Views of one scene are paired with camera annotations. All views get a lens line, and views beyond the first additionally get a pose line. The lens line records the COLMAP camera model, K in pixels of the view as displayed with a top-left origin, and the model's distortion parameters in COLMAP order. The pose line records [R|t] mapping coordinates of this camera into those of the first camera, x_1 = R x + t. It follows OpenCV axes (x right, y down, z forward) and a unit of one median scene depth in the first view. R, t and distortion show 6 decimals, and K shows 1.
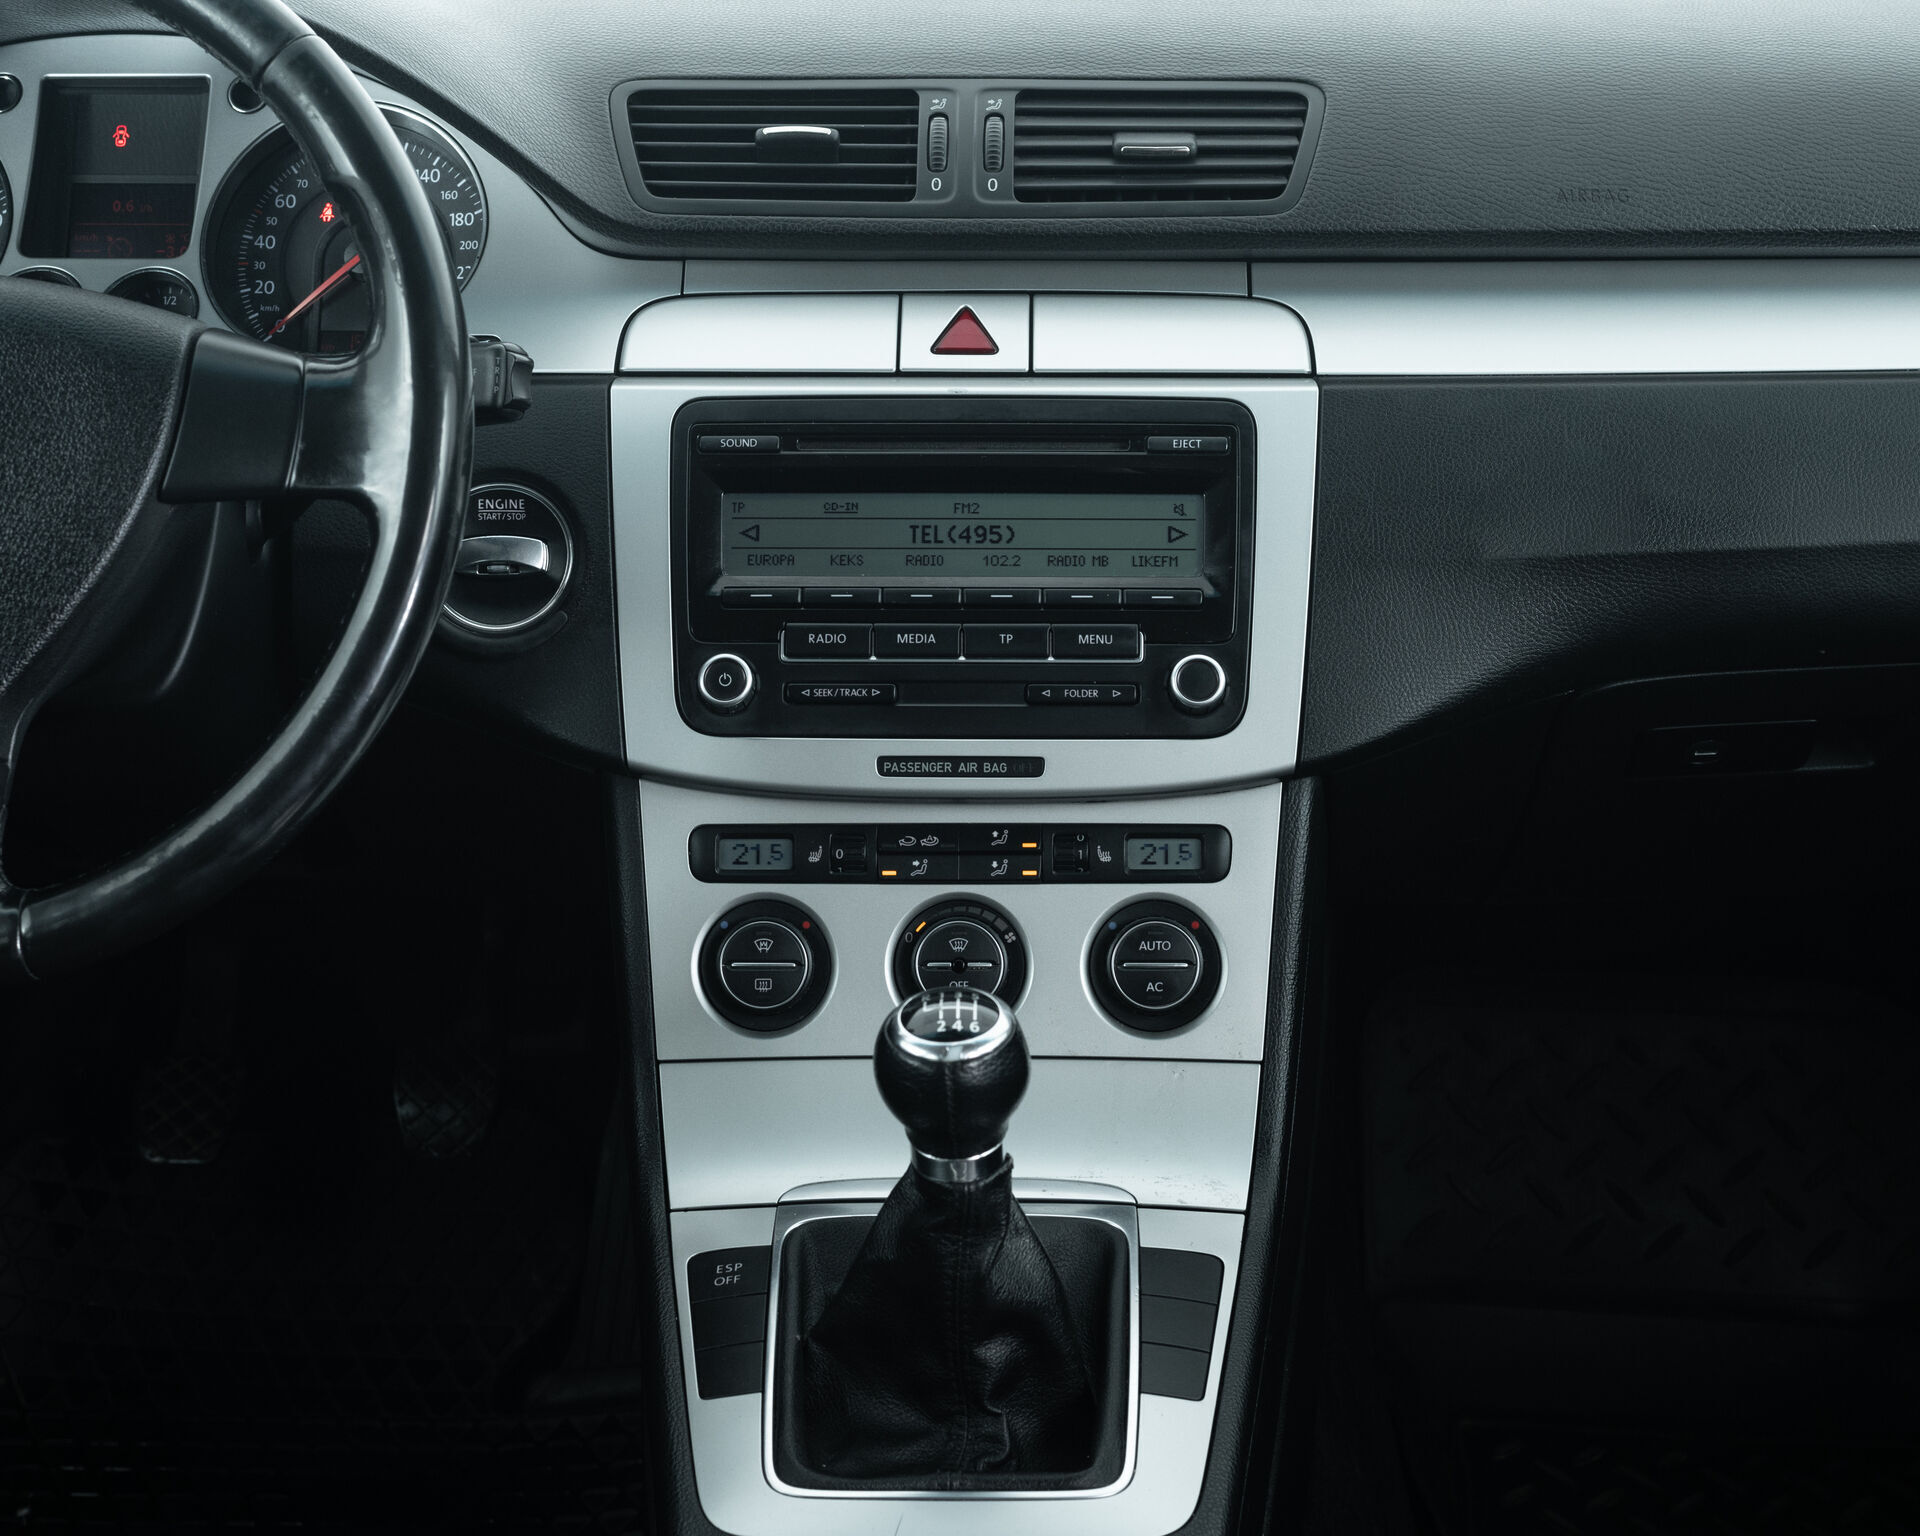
lens RADIAL K [[3466.3, 0, 960.0], [0, 3466.3, 768.0], [0, 0, 1]] dist [-0.135520, 0.170548]
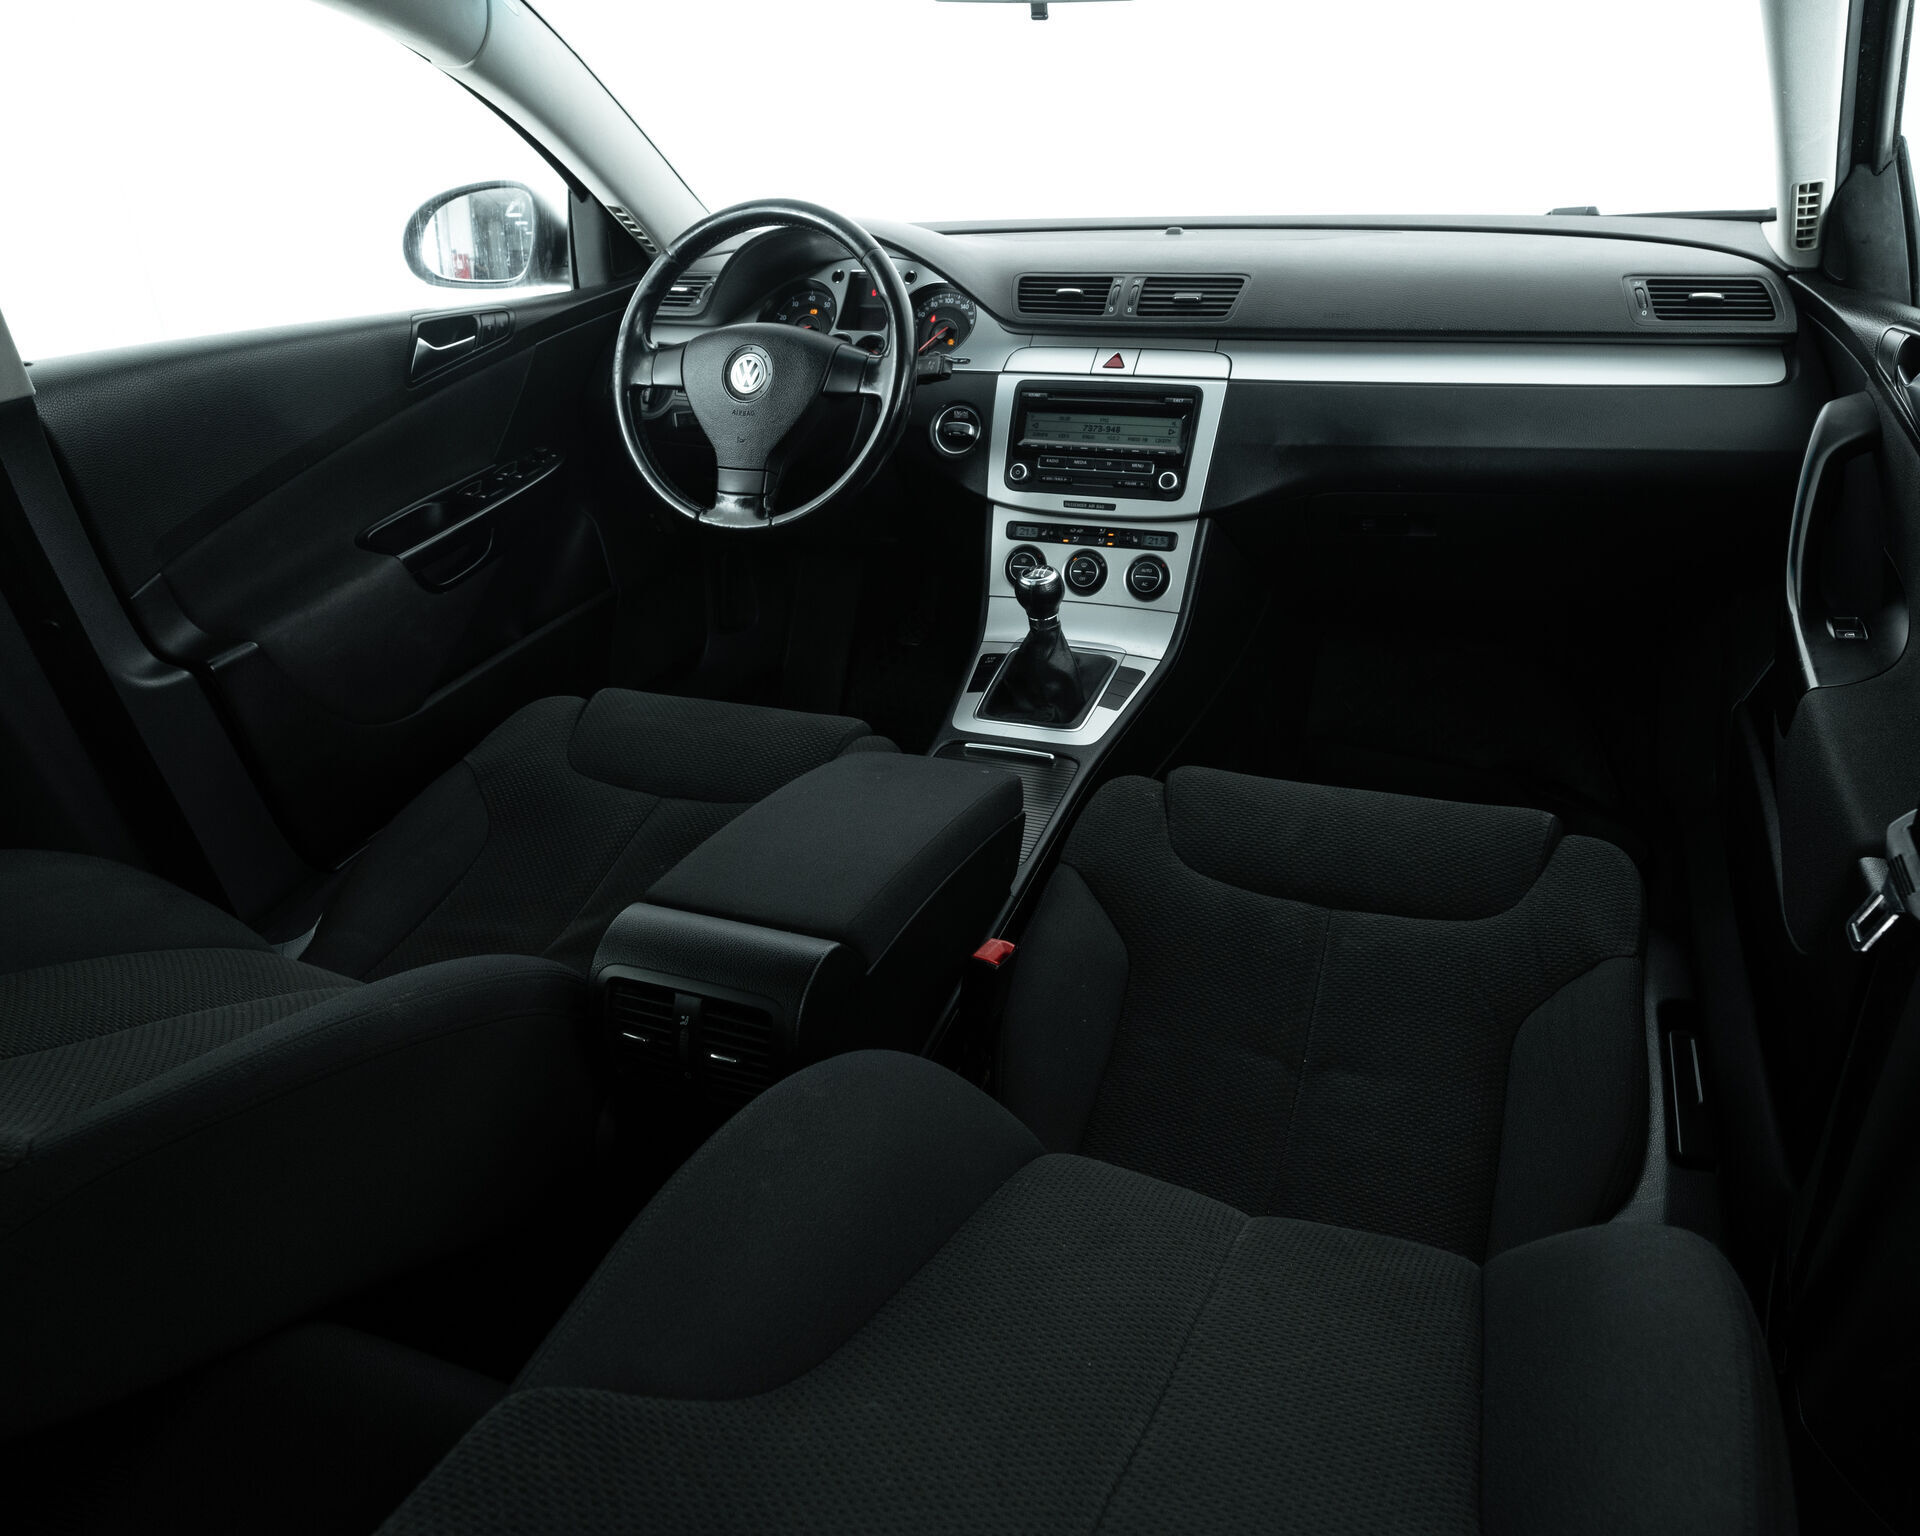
lens RADIAL K [[1337.0, 0, 972.4], [0, 1337.0, 762.2], [0, 0, 1]] dist [-0.022098, -0.000456]
pose [[0.932793, 0.127781, -0.337000, 0.323870], [-0.088759, 0.987687, 0.128825, 0.078947], [0.349312, -0.090255, 0.932649, -0.143307]]
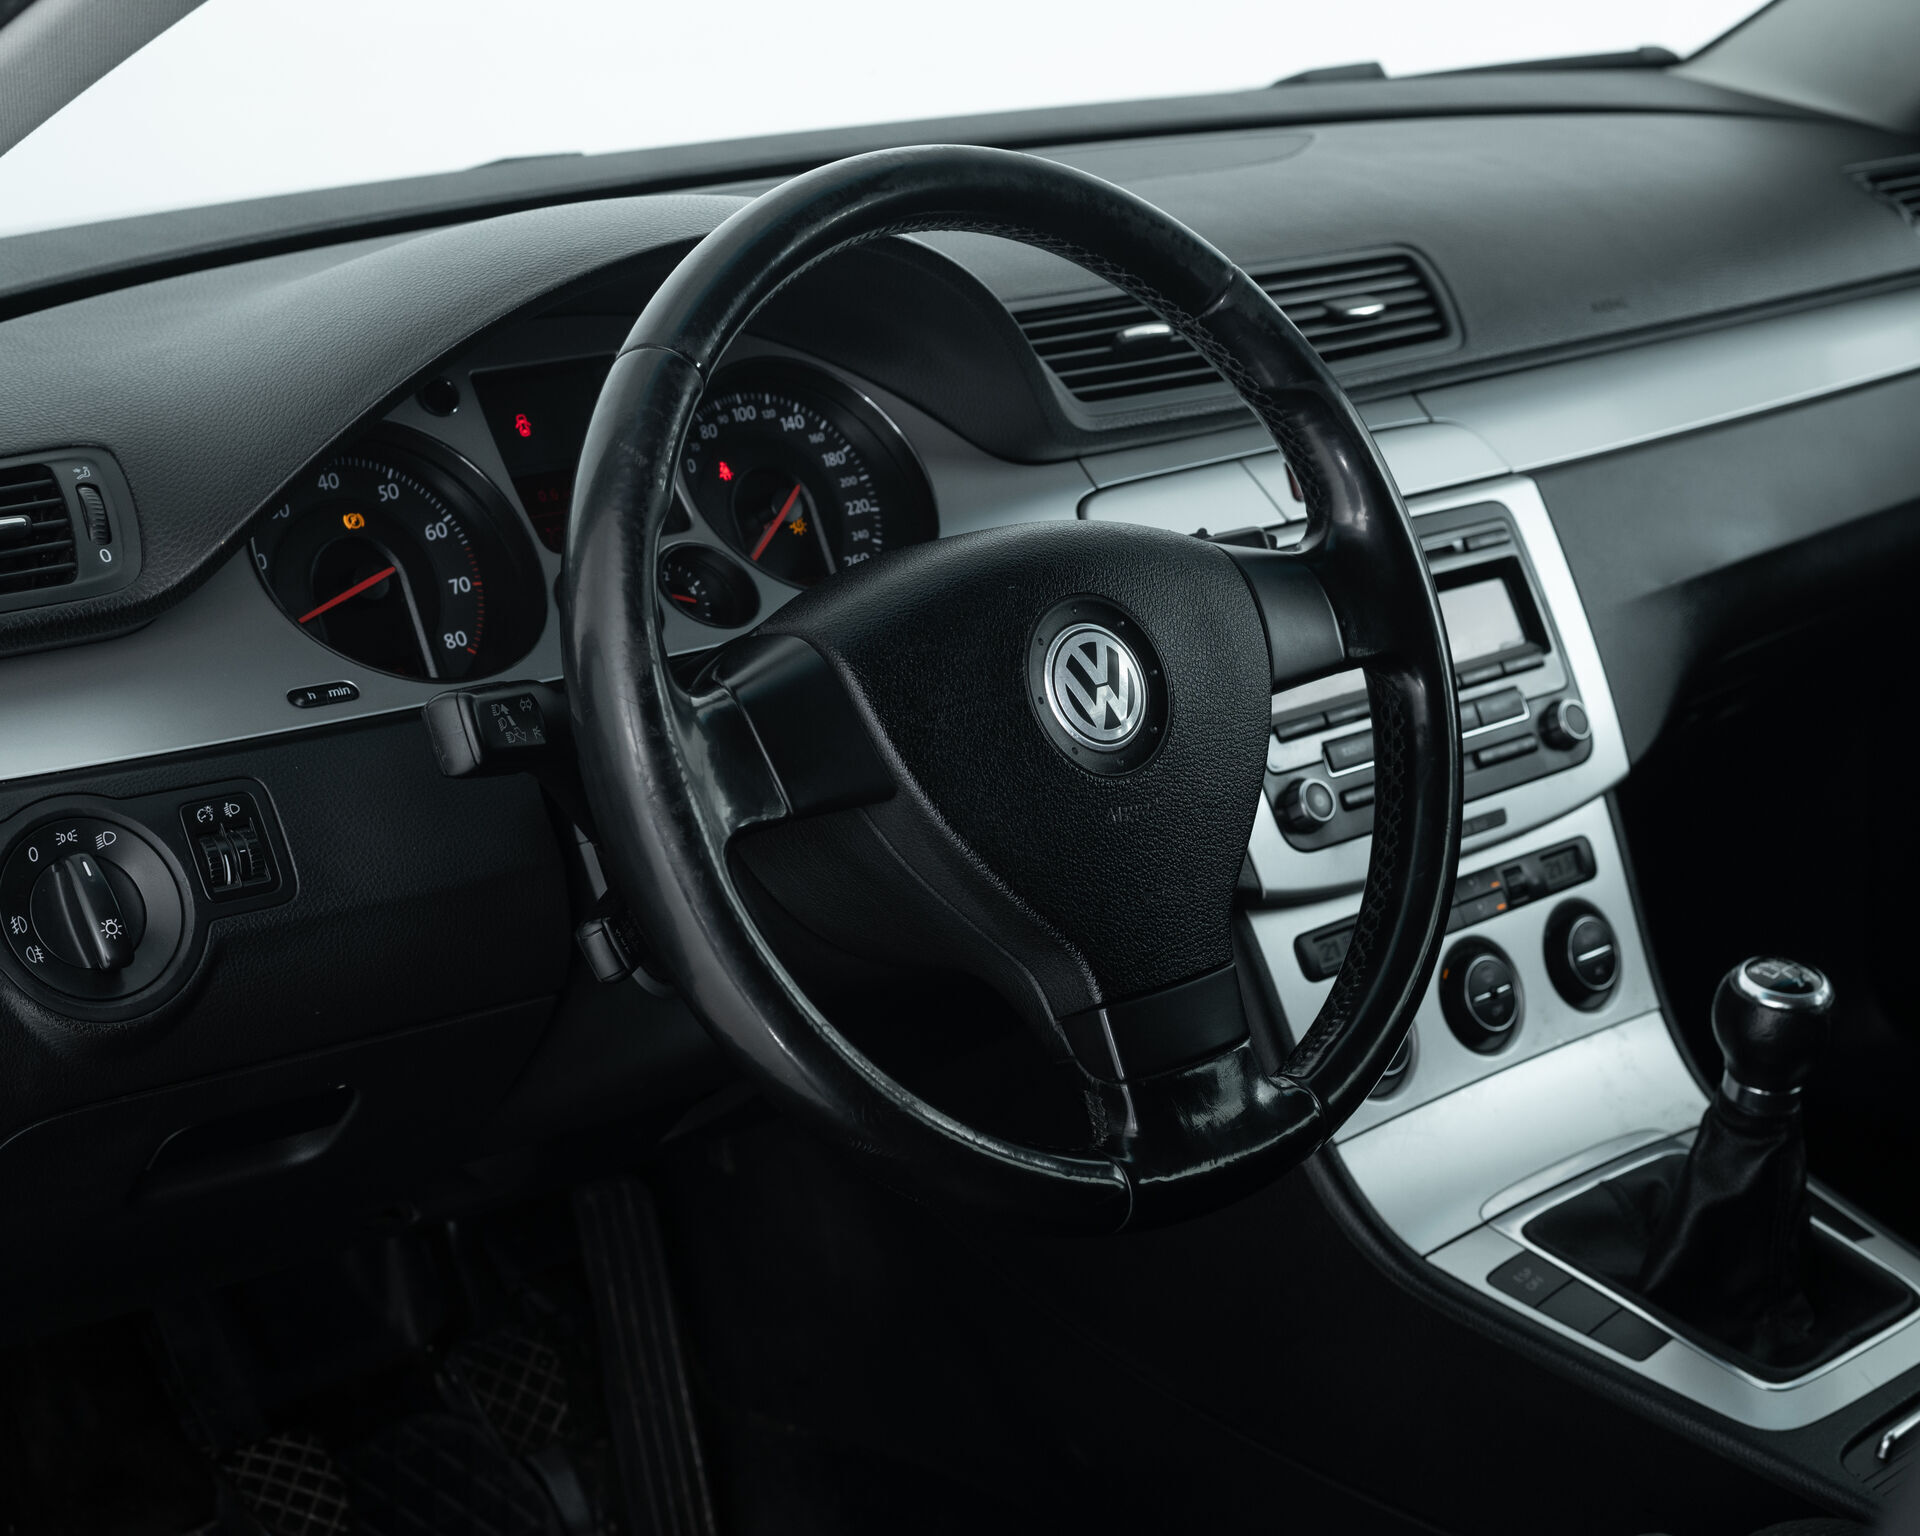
lens RADIAL K [[3406.7, 0, 1068.1], [0, 3406.7, 728.6], [0, 0, 1]] dist [-0.091089, -0.021871]
pose [[0.706440, -0.195984, 0.680098, -0.873588], [0.245098, 0.969184, 0.024699, -0.095194], [-0.663981, 0.149242, 0.732705, 0.227820]]
